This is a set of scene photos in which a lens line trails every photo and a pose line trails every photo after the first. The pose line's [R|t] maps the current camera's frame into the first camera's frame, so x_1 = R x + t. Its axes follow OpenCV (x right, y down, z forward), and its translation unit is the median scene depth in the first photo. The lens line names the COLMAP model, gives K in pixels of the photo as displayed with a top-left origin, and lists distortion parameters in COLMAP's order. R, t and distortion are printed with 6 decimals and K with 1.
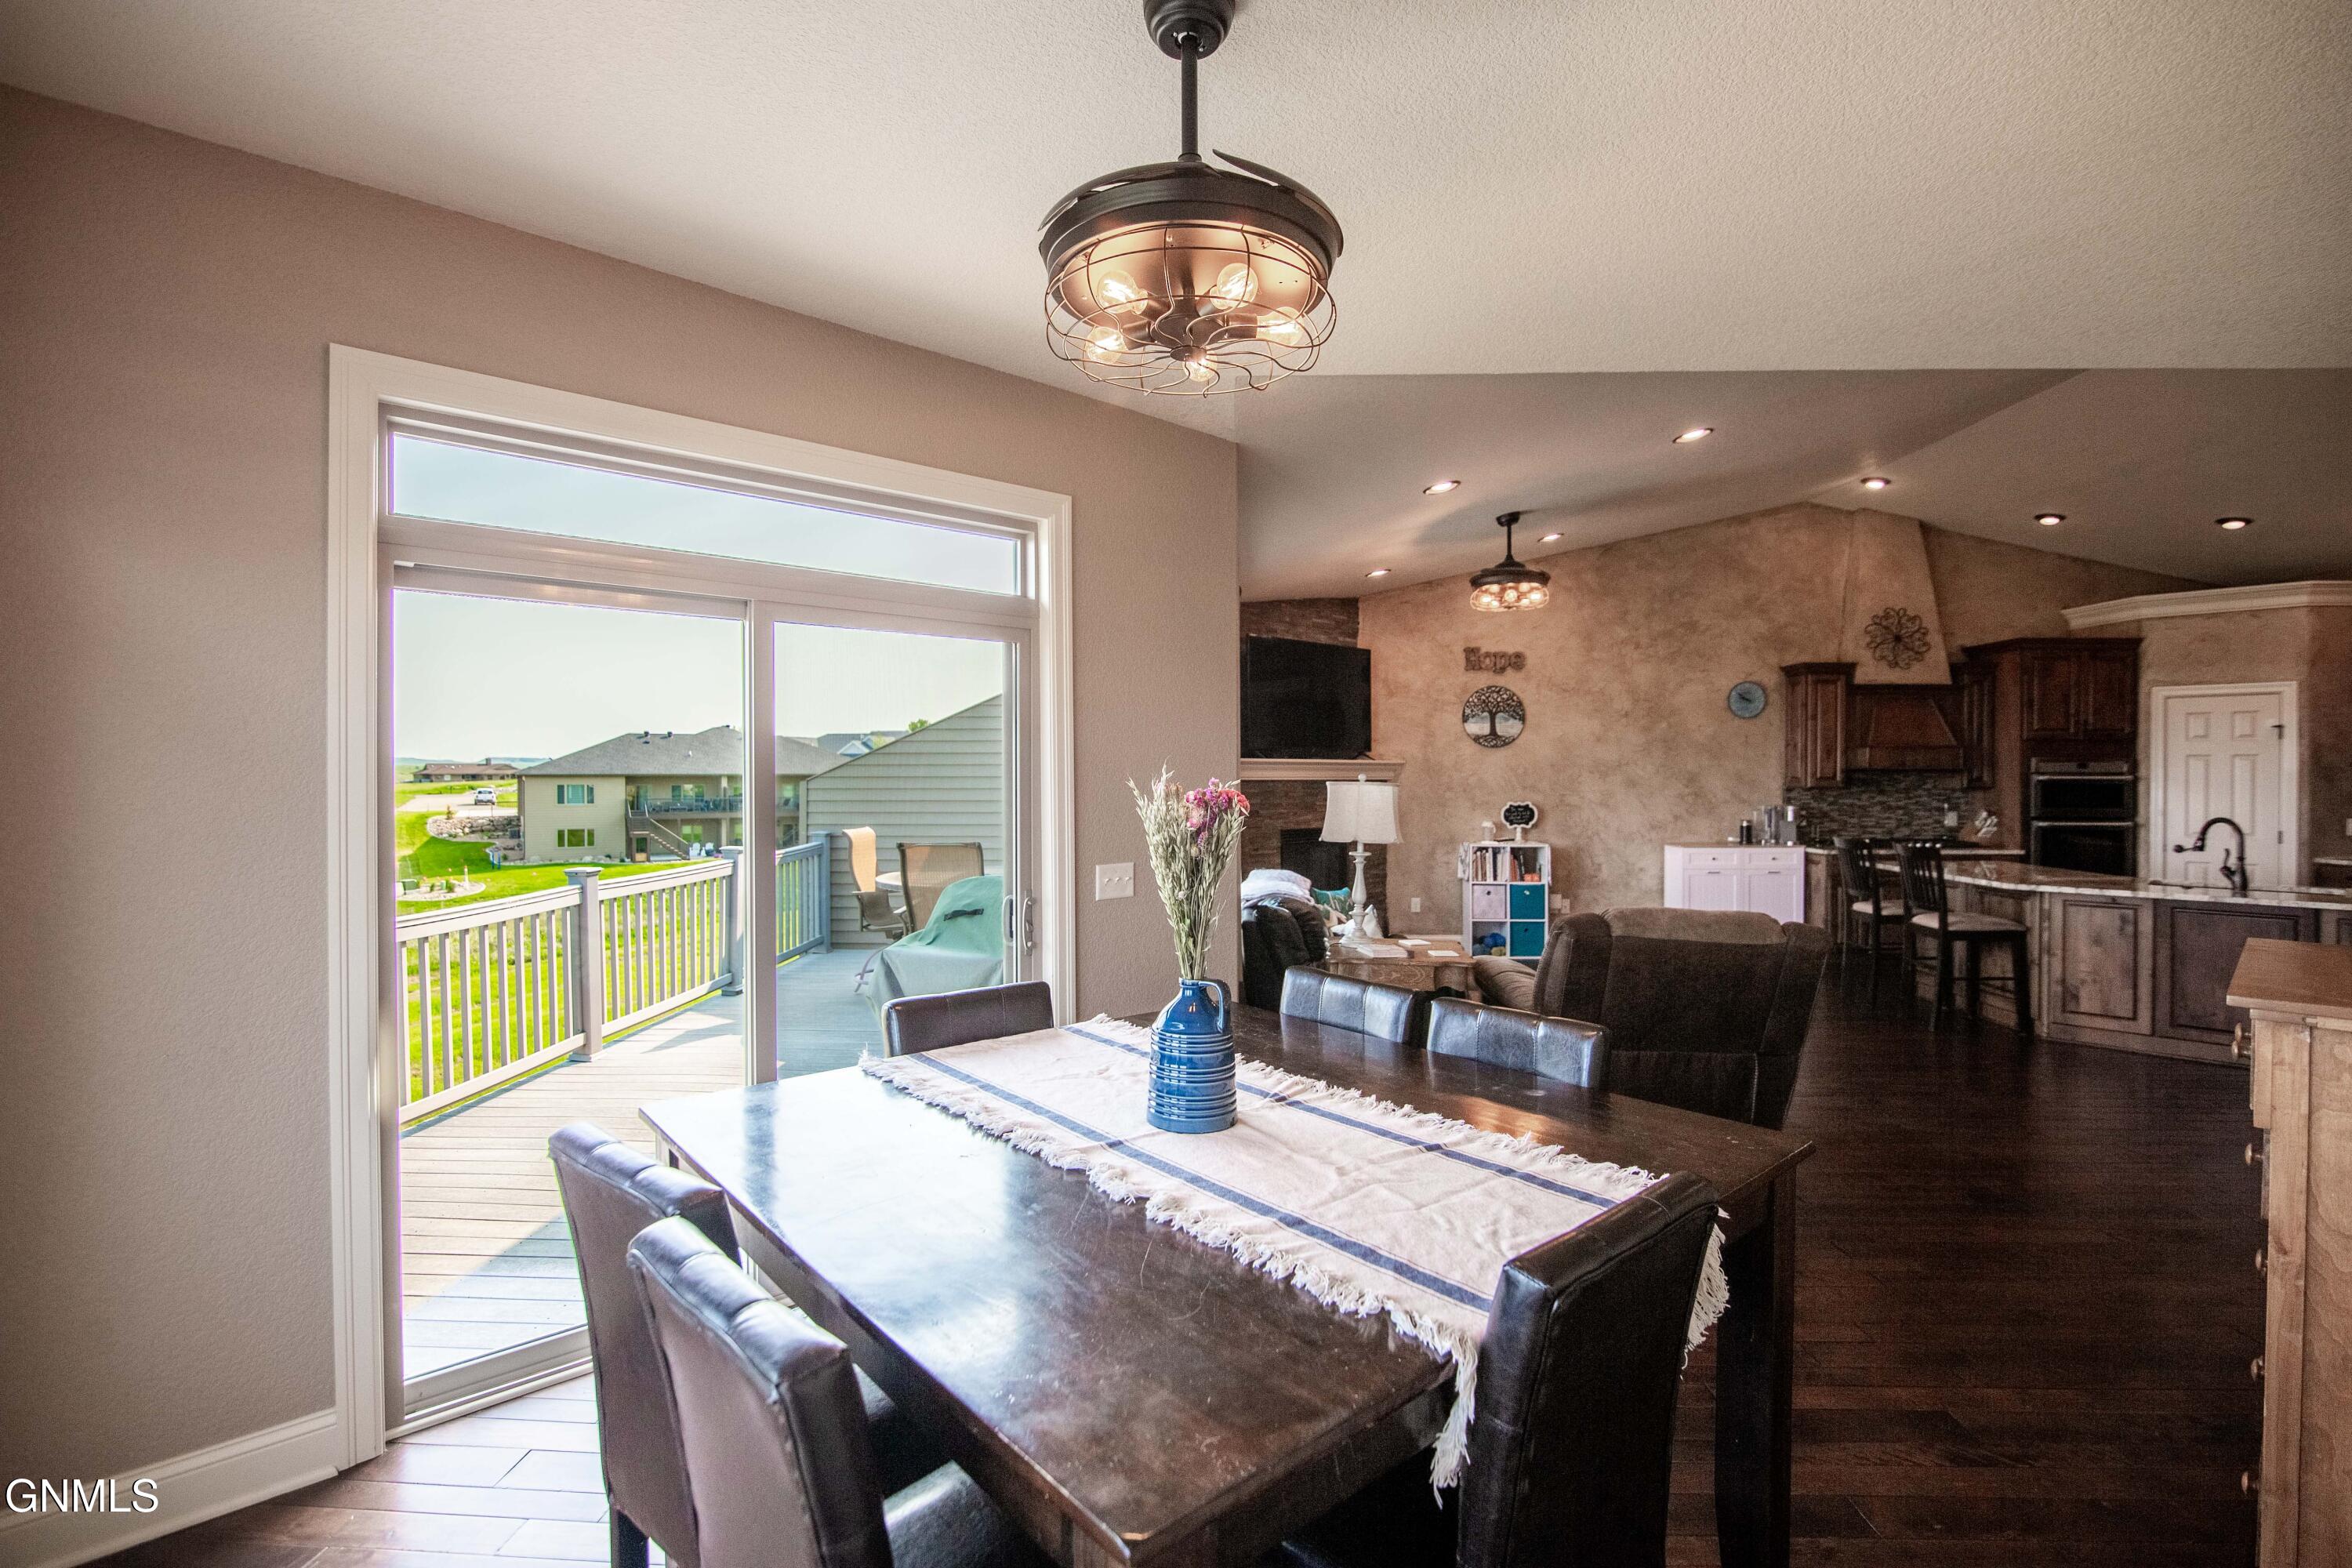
lens RADIAL K [[1075.0, 0, 1176.0], [0, 1075.0, 779.1], [0, 0, 1]] dist [-0.016842, 0.000869]
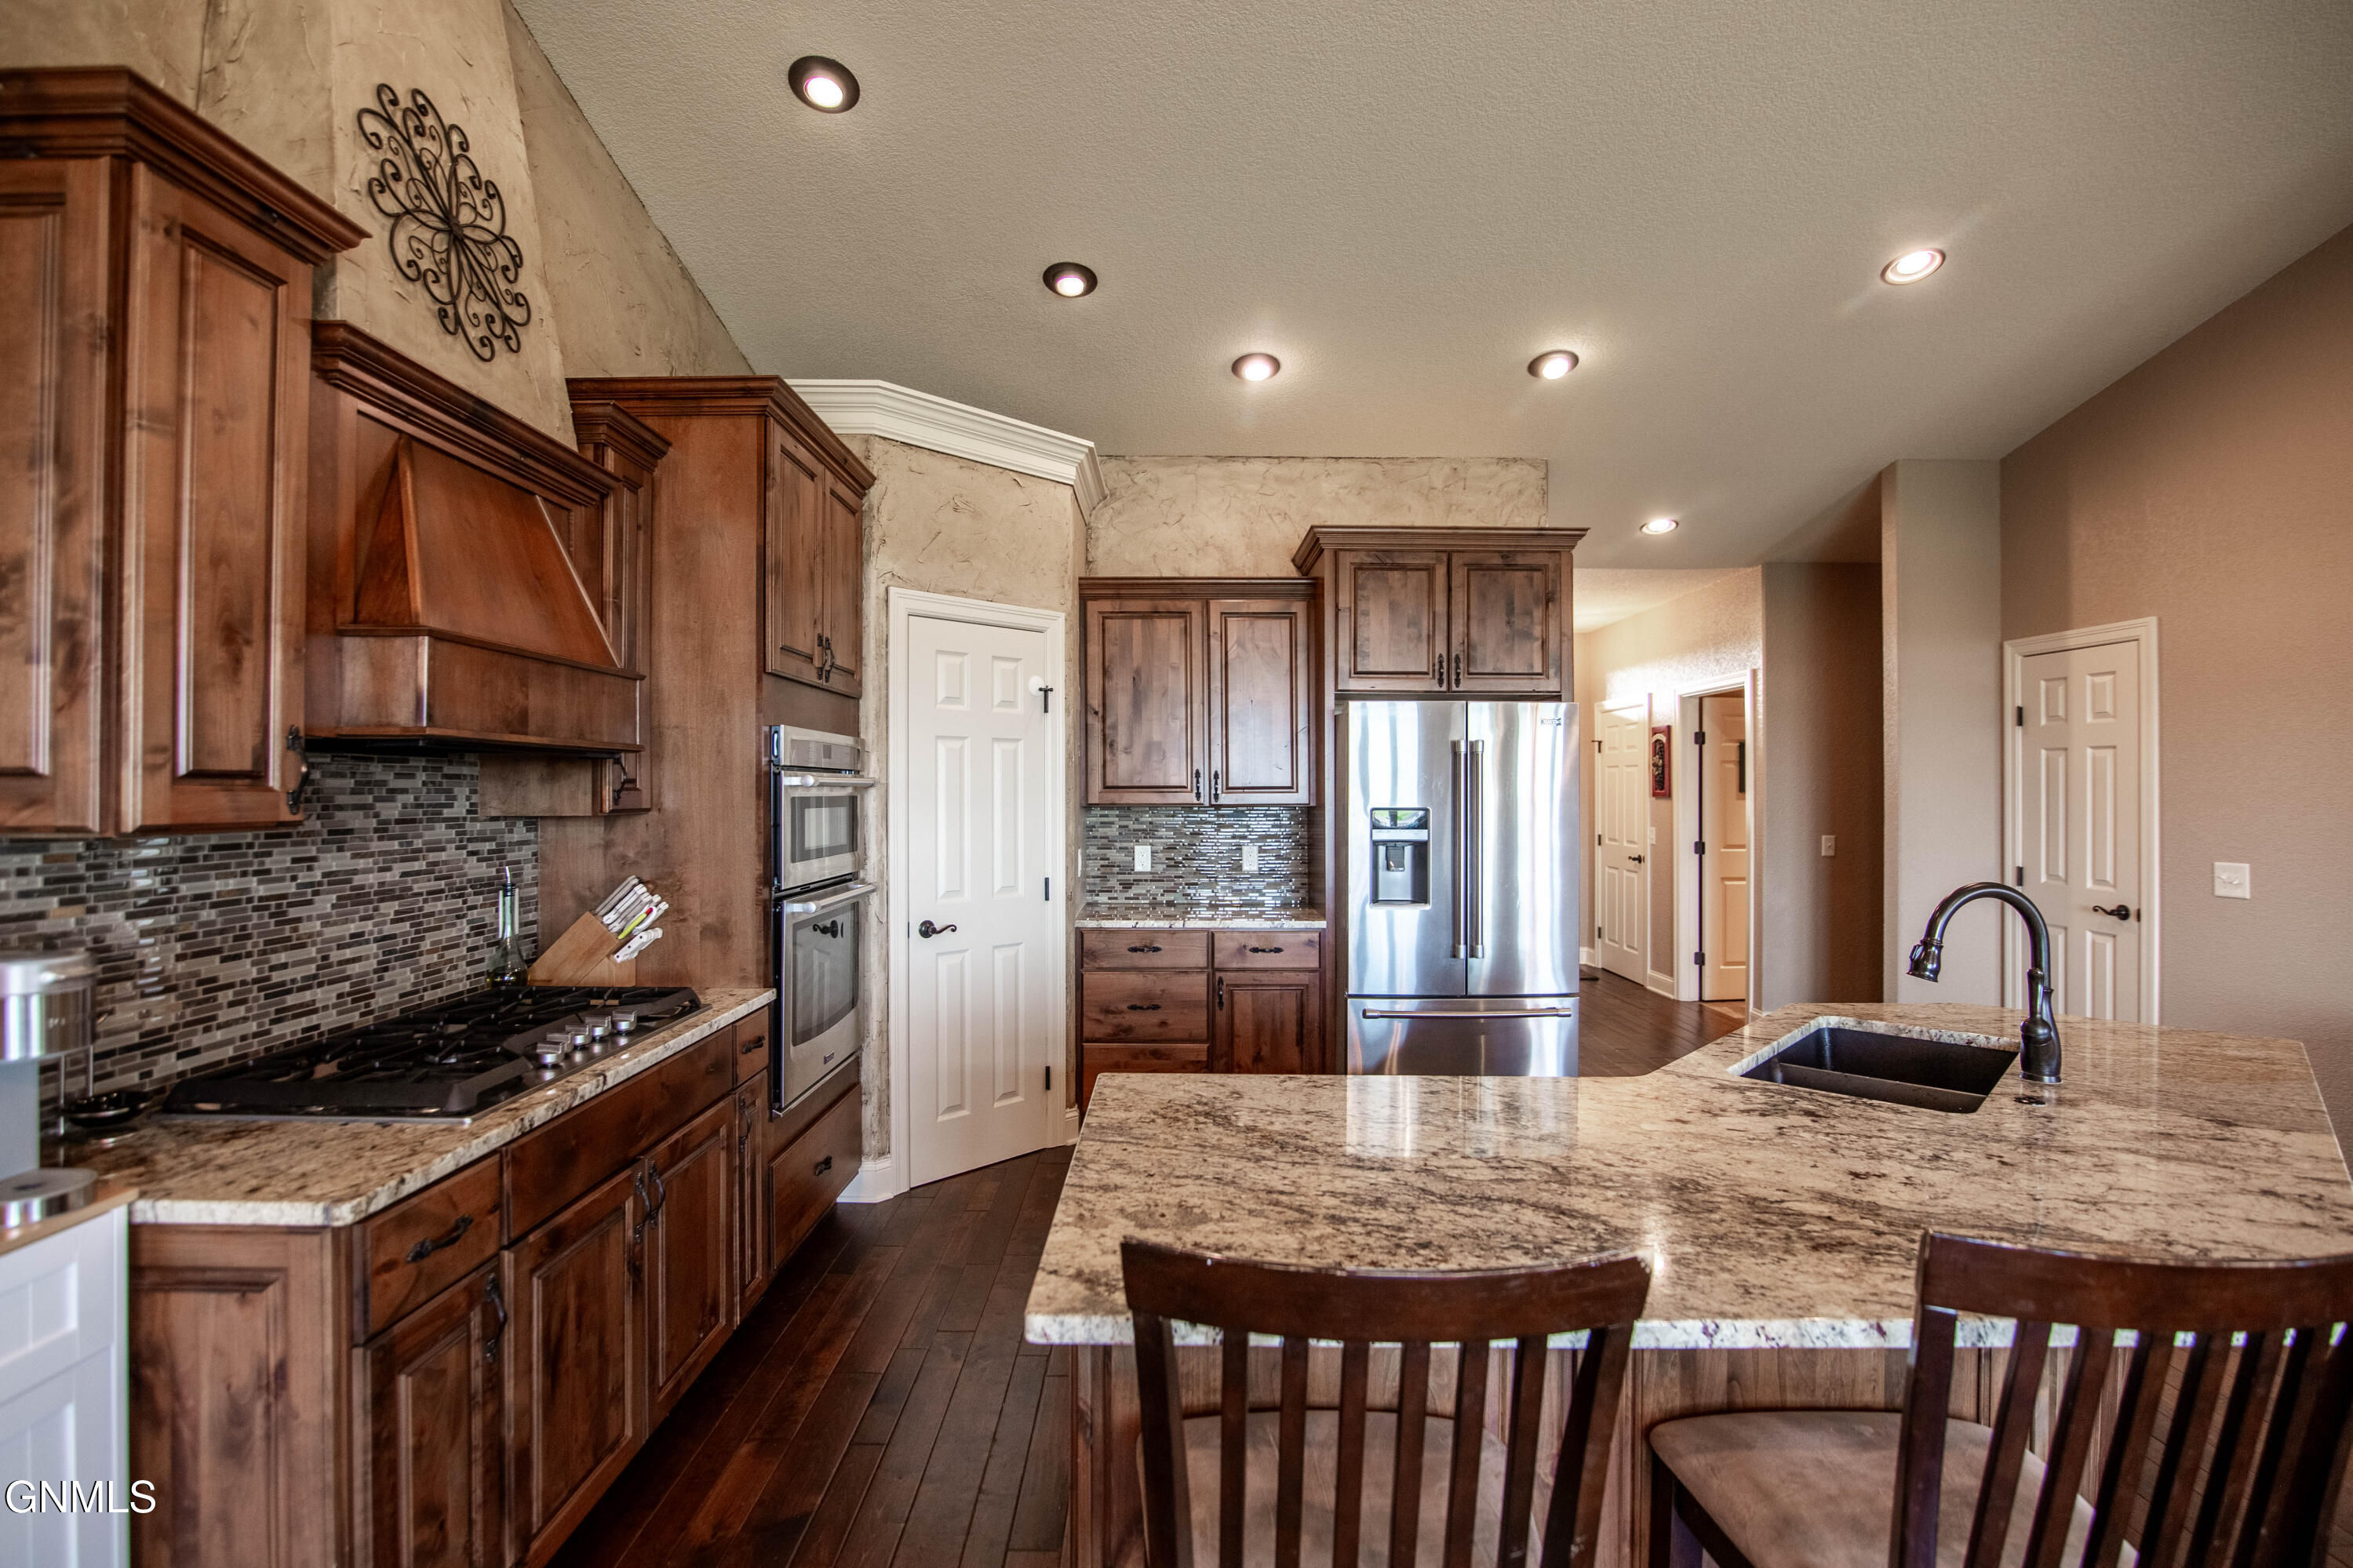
lens RADIAL K [[1075.3, 0, 1179.9], [0, 1075.3, 776.0], [0, 0, 1]] dist [-0.016842, 0.000869]
pose [[-0.048777, 0.012241, 0.998735, 0.405078], [0.007641, 0.999900, -0.011882, 0.002456], [-0.998780, 0.007052, -0.048866, 0.815890]]
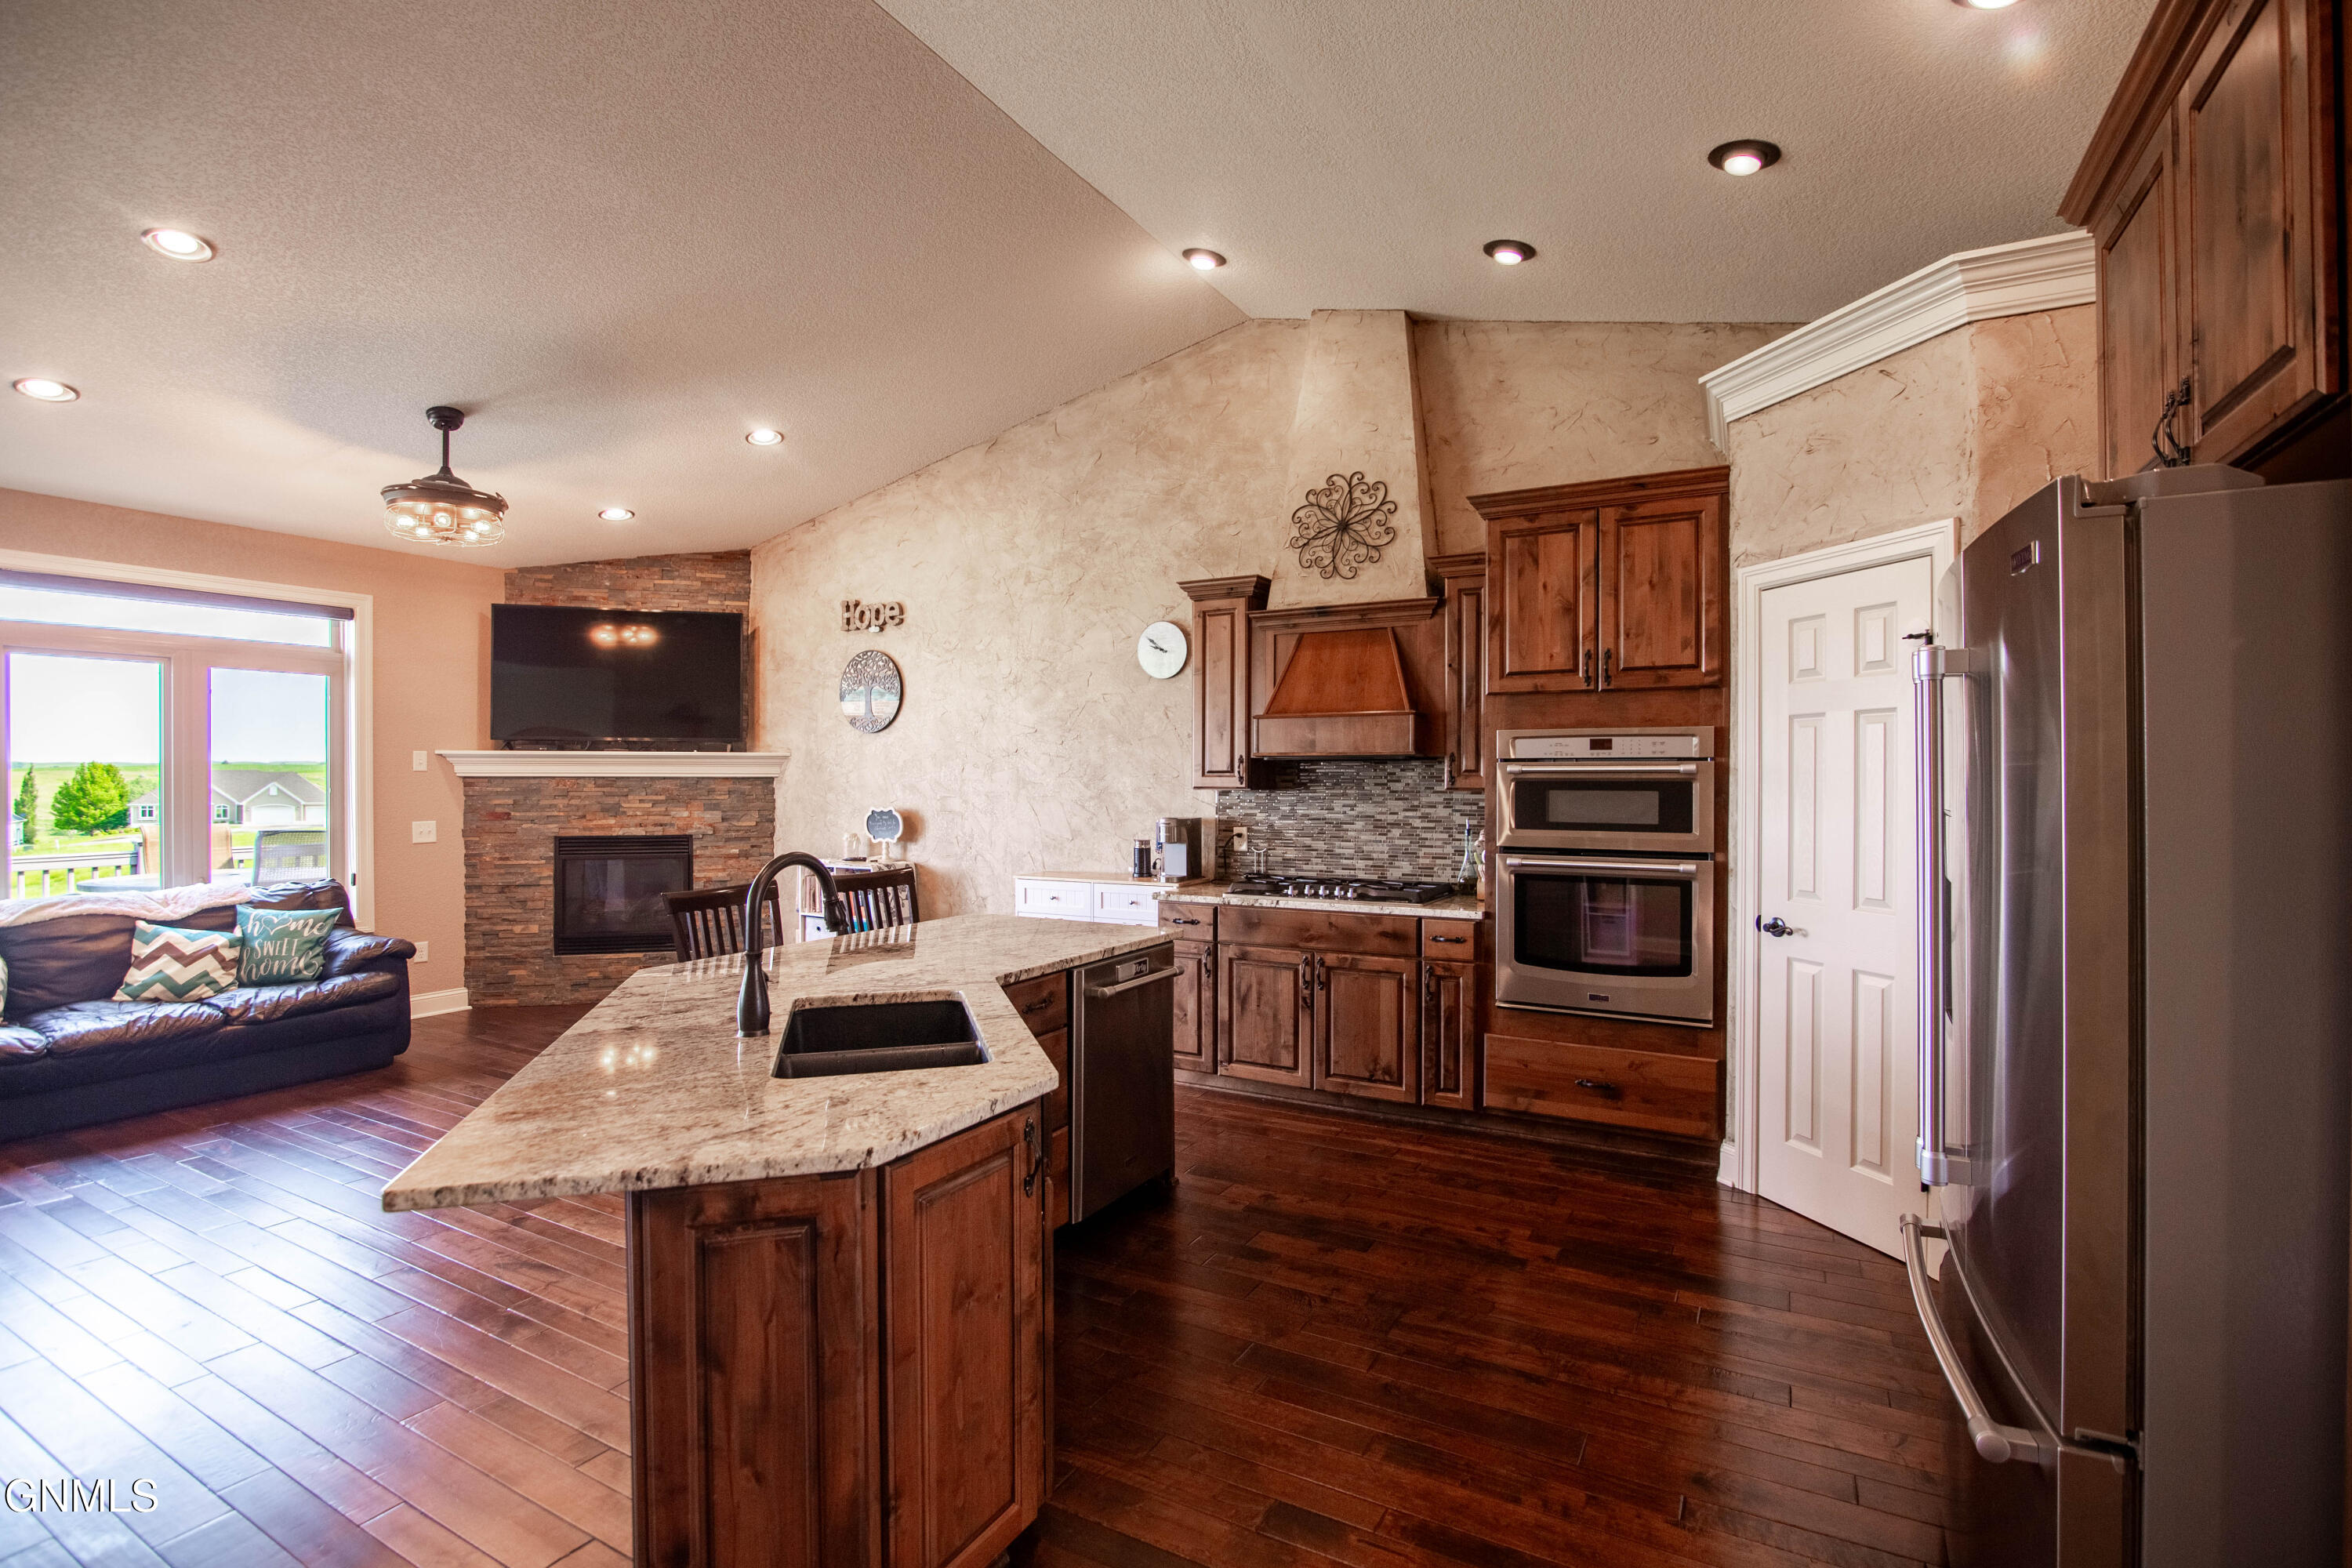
lens RADIAL K [[1075.0, 0, 1180.8], [0, 1075.0, 779.8], [0, 0, 1]] dist [-0.016842, 0.000869]
pose [[0.894629, -0.000273, -0.446810, 0.829126], [-0.002893, 0.999975, -0.006404, 0.006870], [0.446801, 0.007022, 0.894606, 0.438058]]
